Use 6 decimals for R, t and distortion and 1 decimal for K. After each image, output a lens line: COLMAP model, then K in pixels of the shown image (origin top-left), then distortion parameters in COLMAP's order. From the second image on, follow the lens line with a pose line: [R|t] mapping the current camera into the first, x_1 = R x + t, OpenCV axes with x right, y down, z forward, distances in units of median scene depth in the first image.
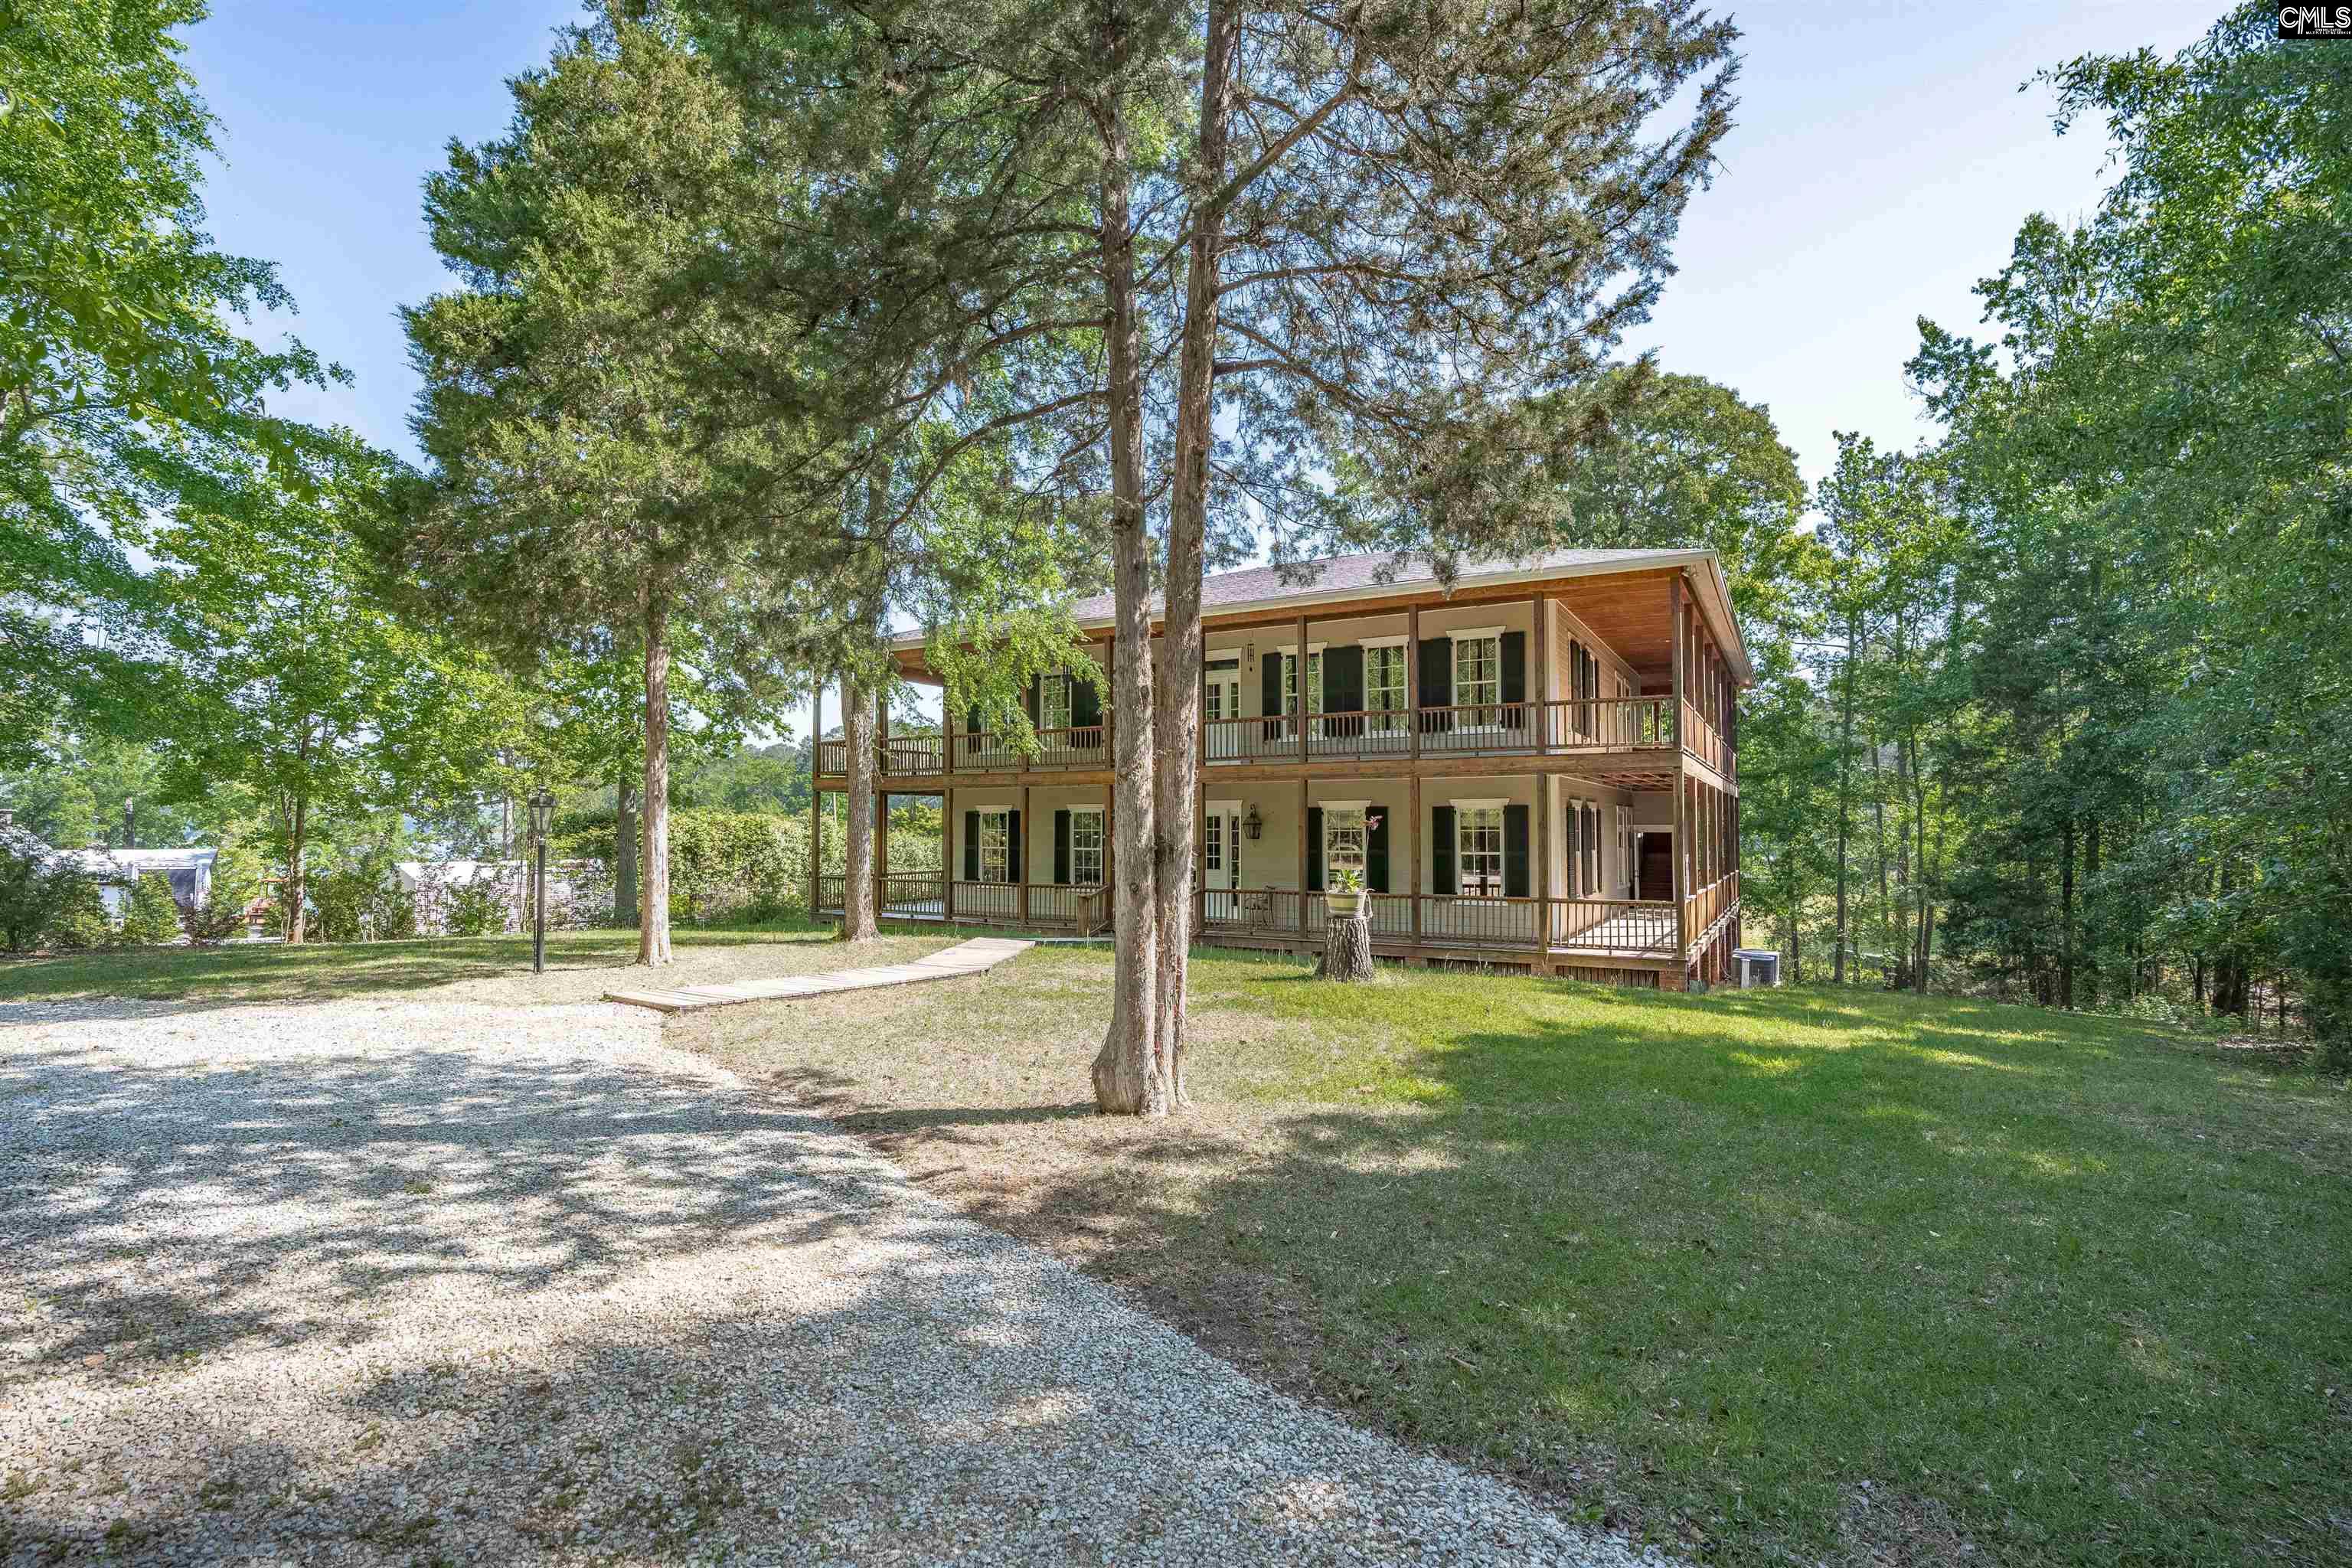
lens RADIAL K [[1104.7, 0, 1179.0], [0, 1104.7, 756.7], [0, 0, 1]] dist [-0.073680, 0.031367]
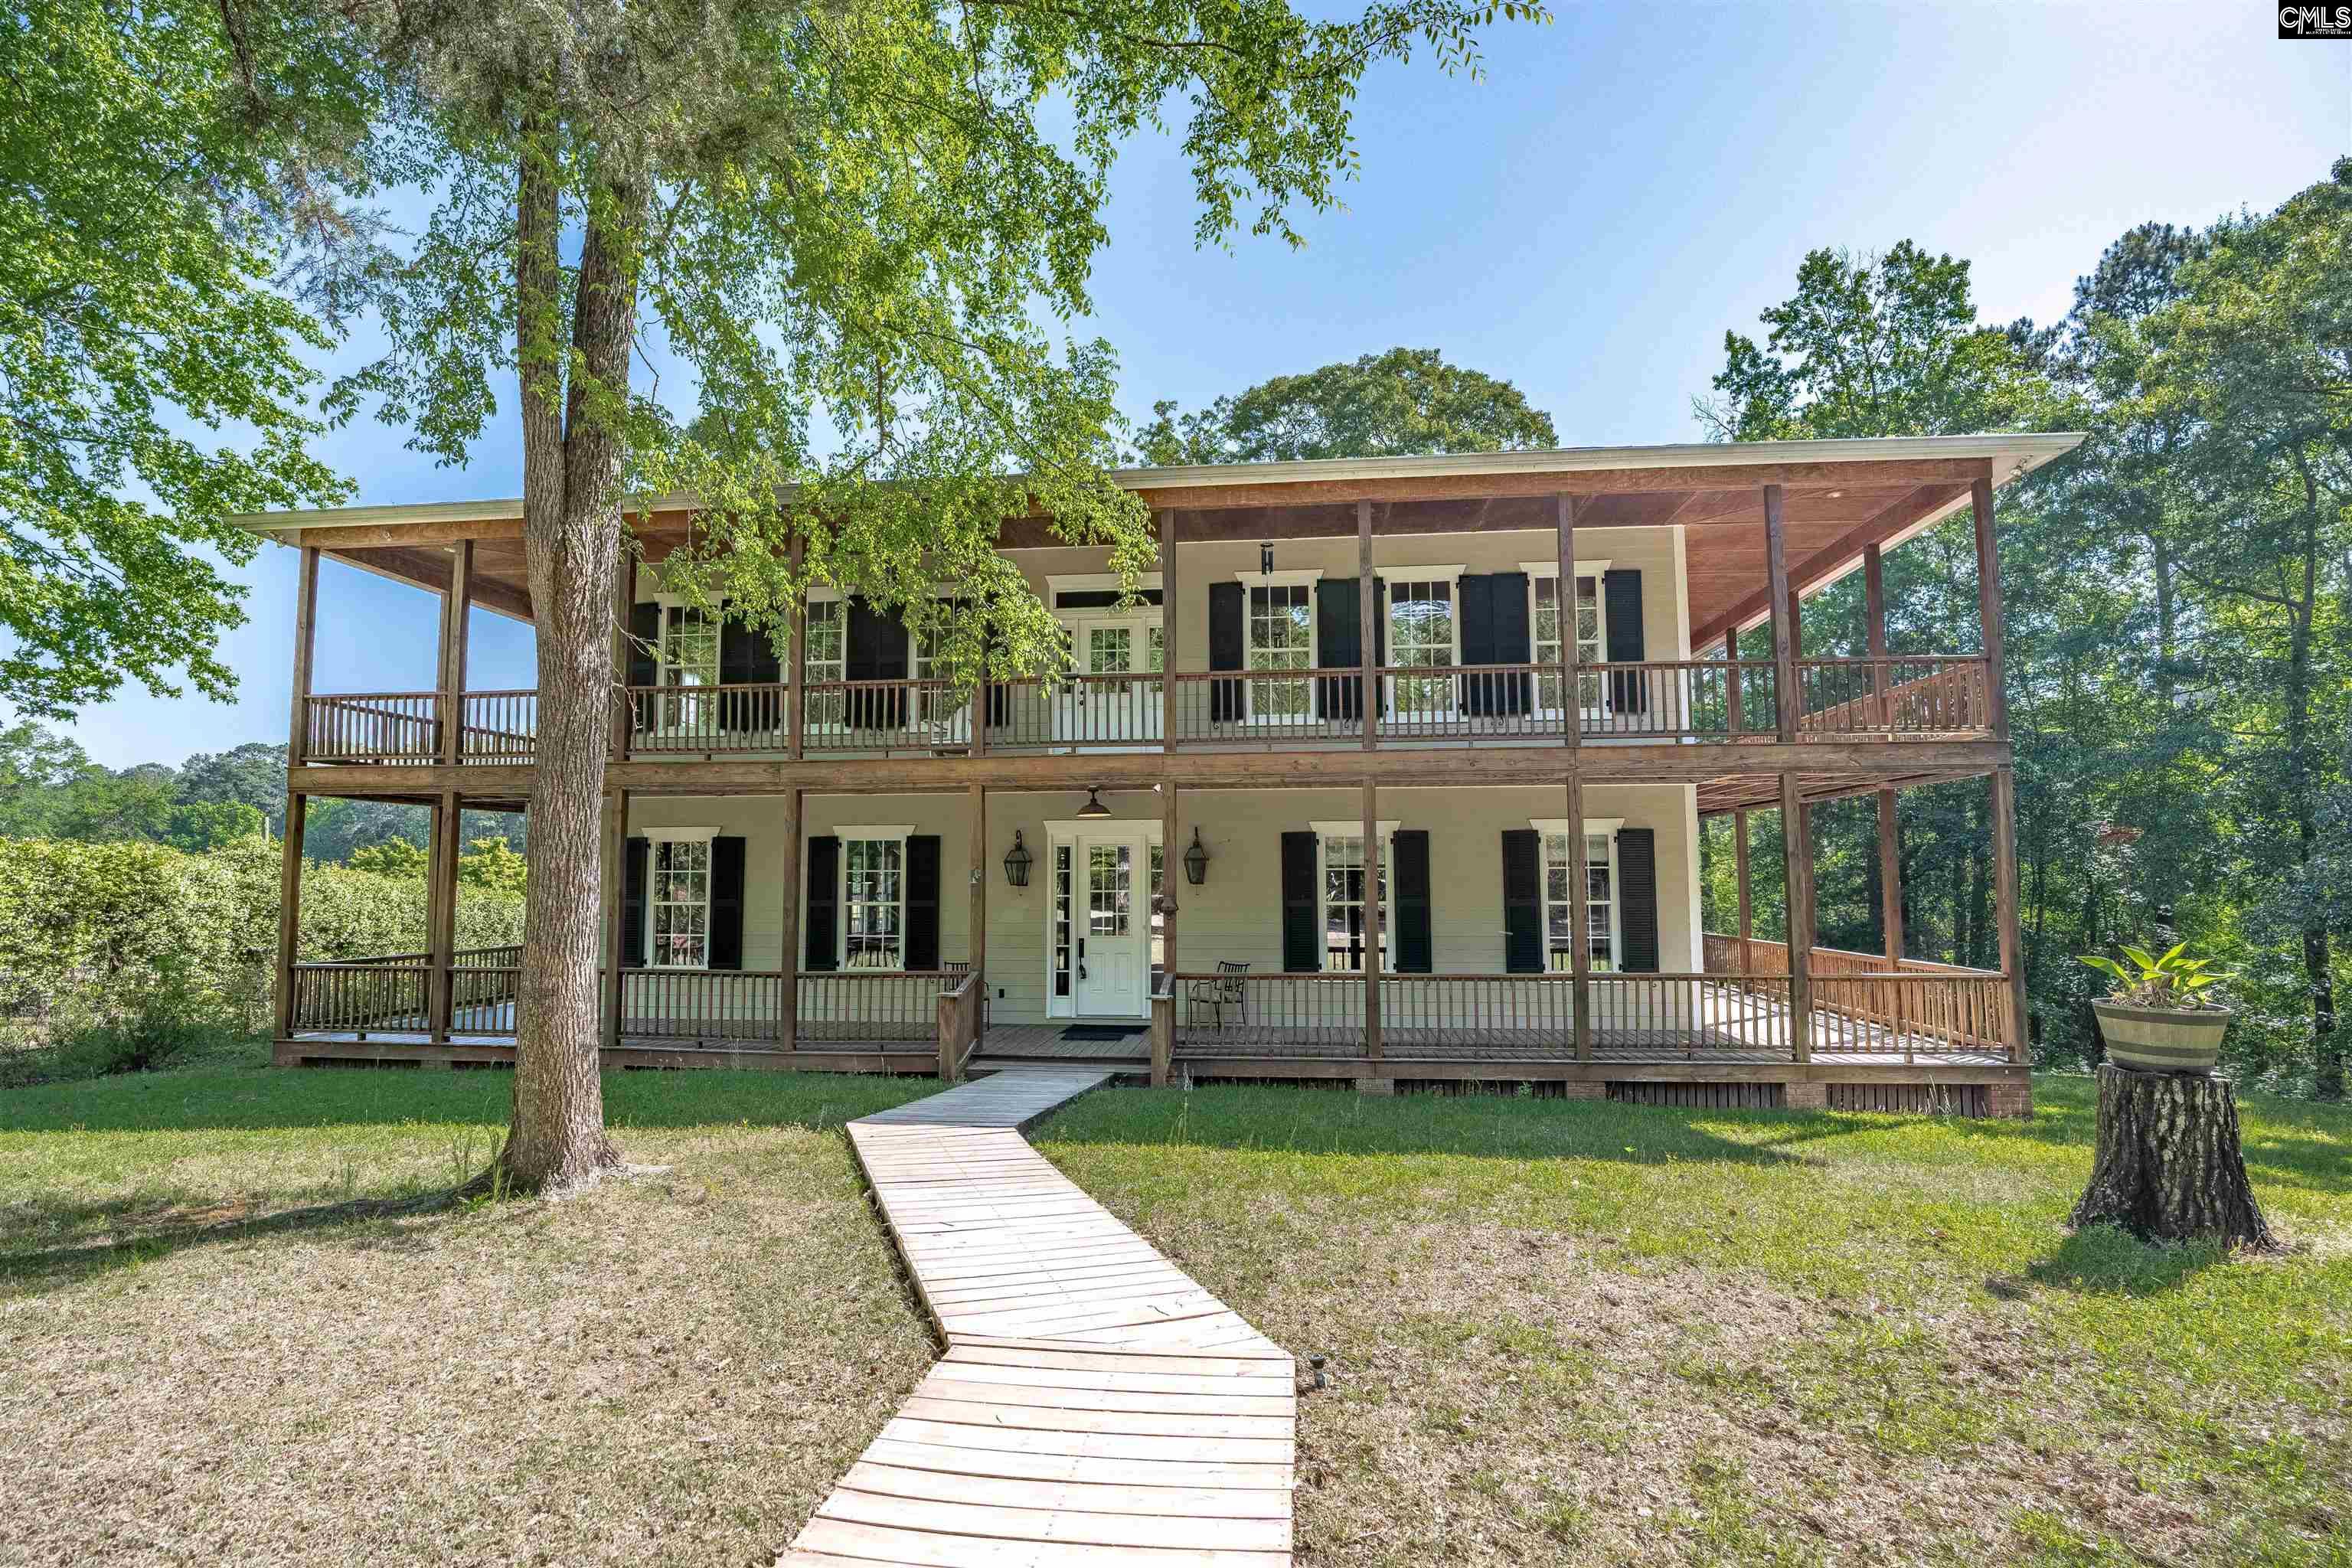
lens RADIAL K [[1112.9, 0, 1176.0], [0, 1112.9, 784.0], [0, 0, 1]] dist [-0.050955, 0.017902]
pose [[0.915142, 0.029914, 0.402020, -0.151067], [-0.021437, 0.999443, -0.025571, 0.028464], [-0.402561, 0.014783, 0.915274, 0.356350]]
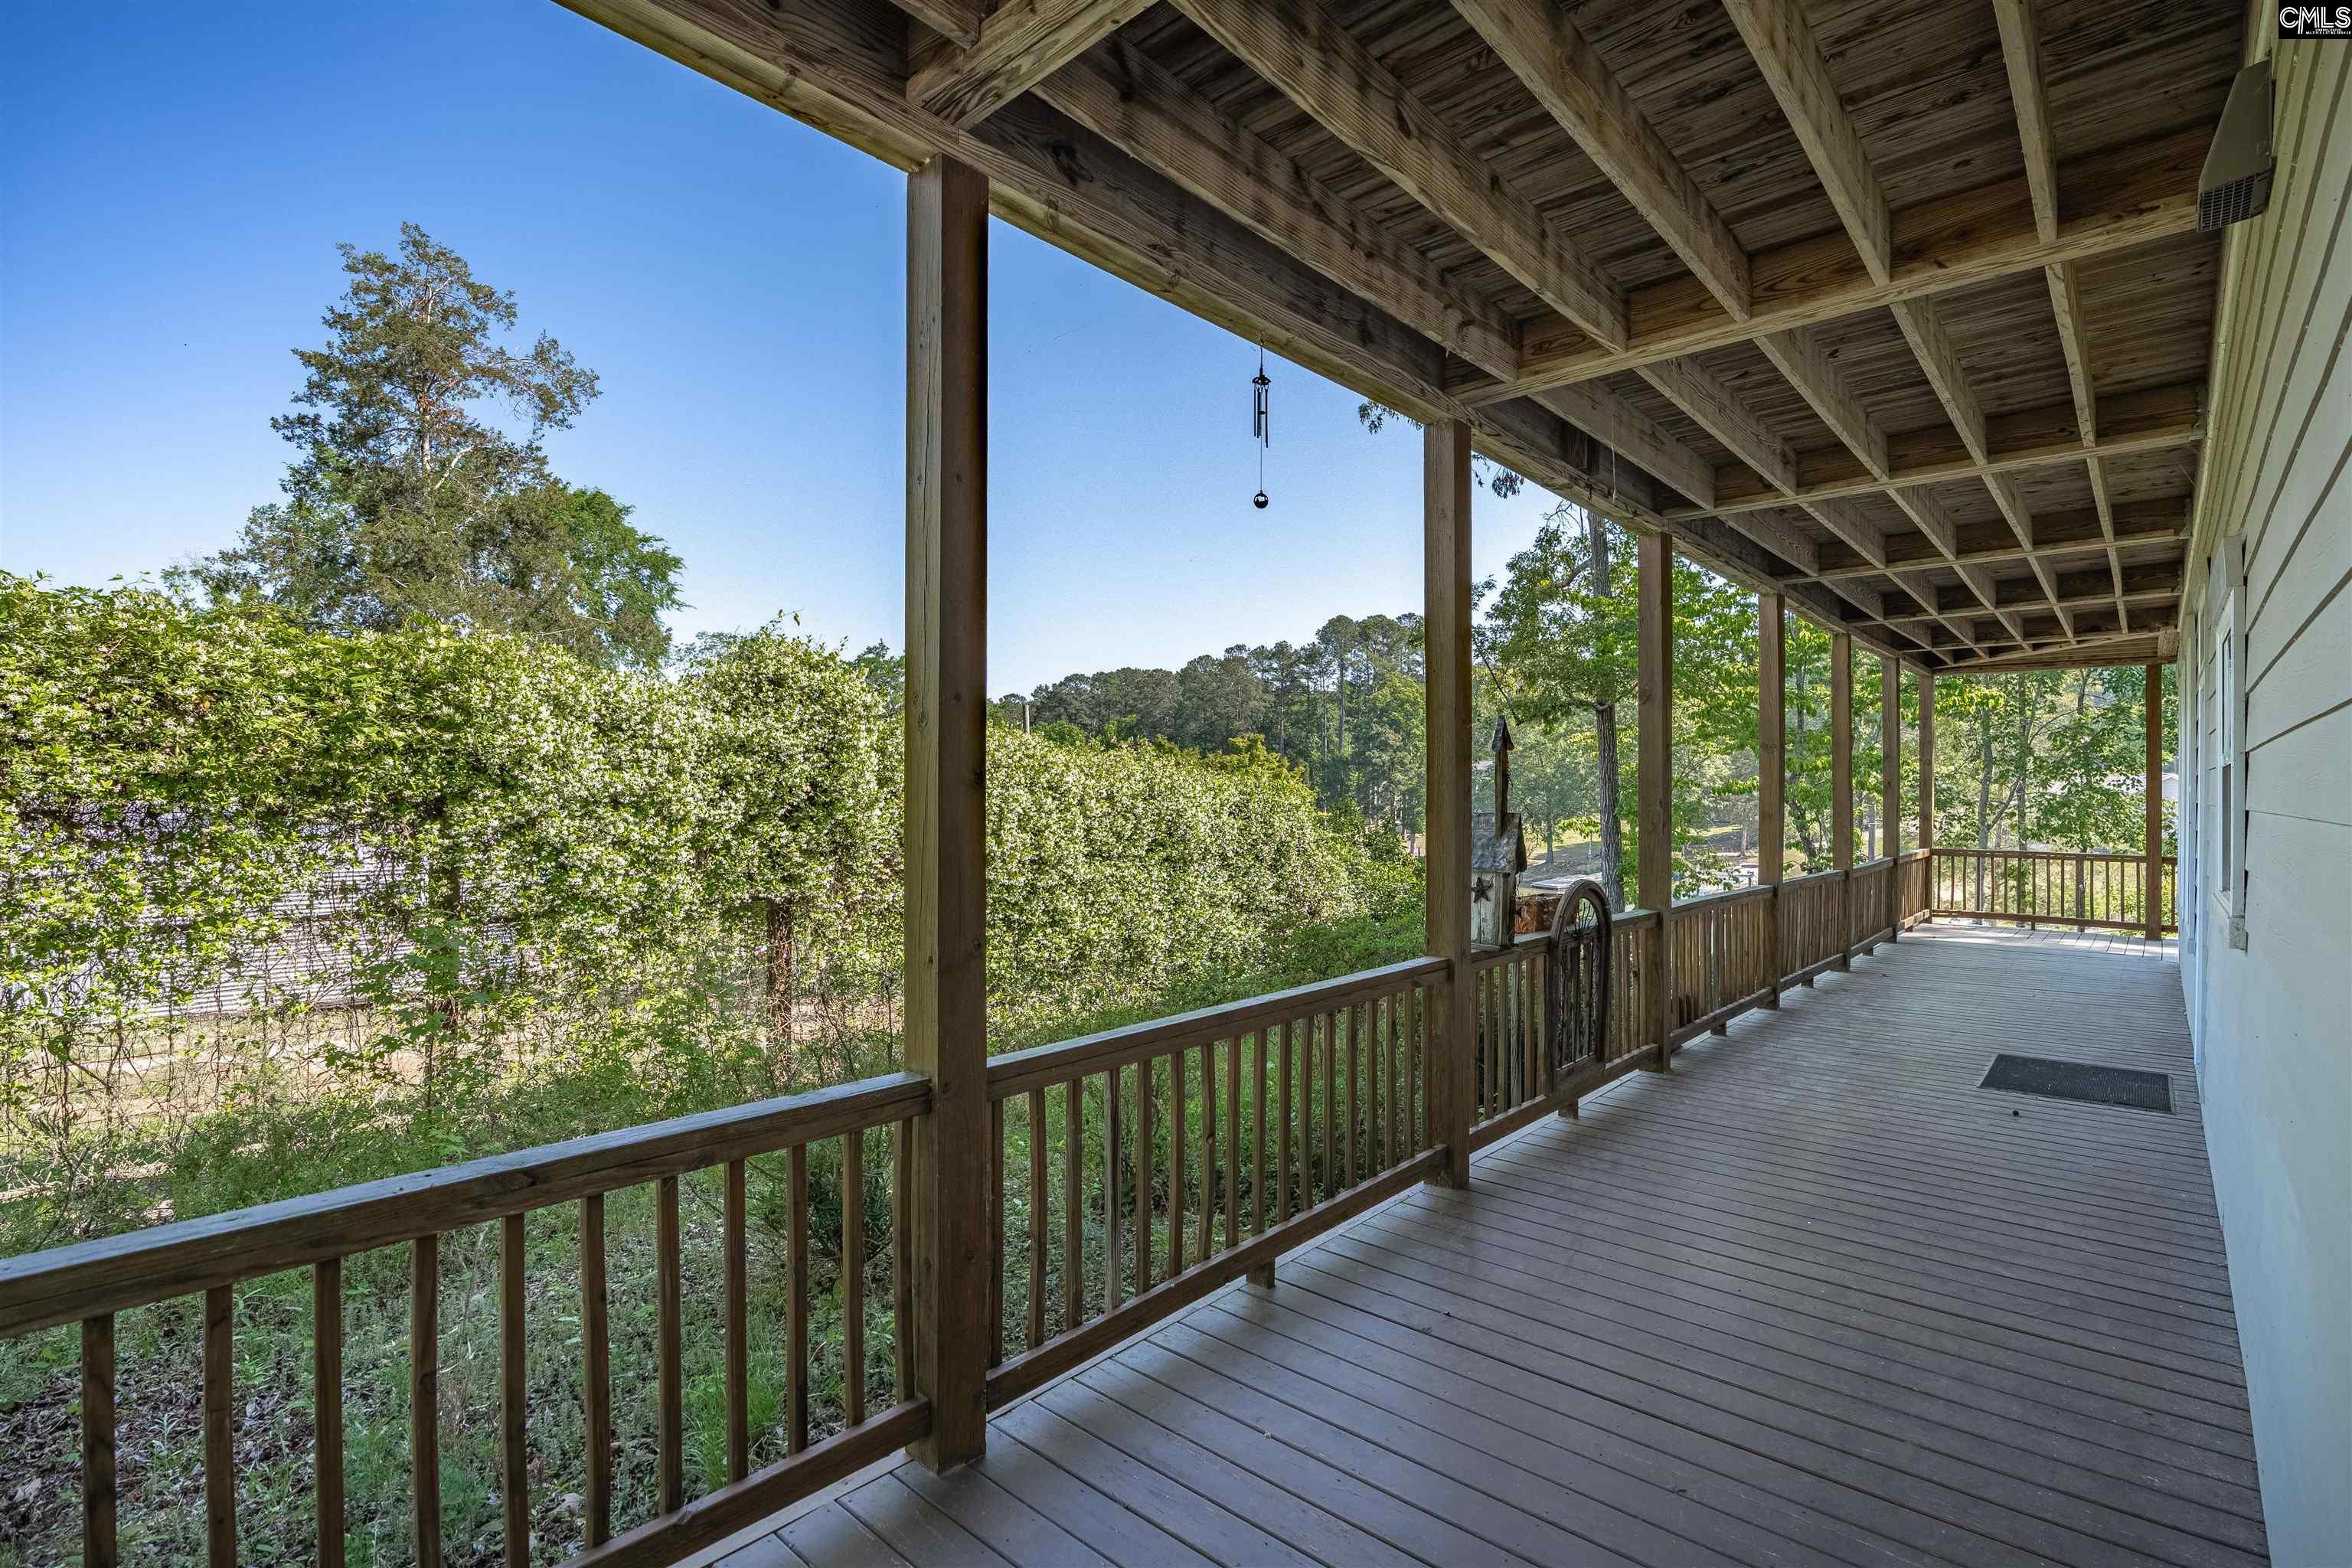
lens RADIAL K [[1104.7, 0, 1179.0], [0, 1104.7, 756.7], [0, 0, 1]] dist [-0.073680, 0.031367]
pose [[0.978450, 0.001946, -0.206476, -0.234207], [0.005275, 0.999394, 0.034417, 0.079005], [0.206418, -0.034764, 0.977846, 0.936427]]
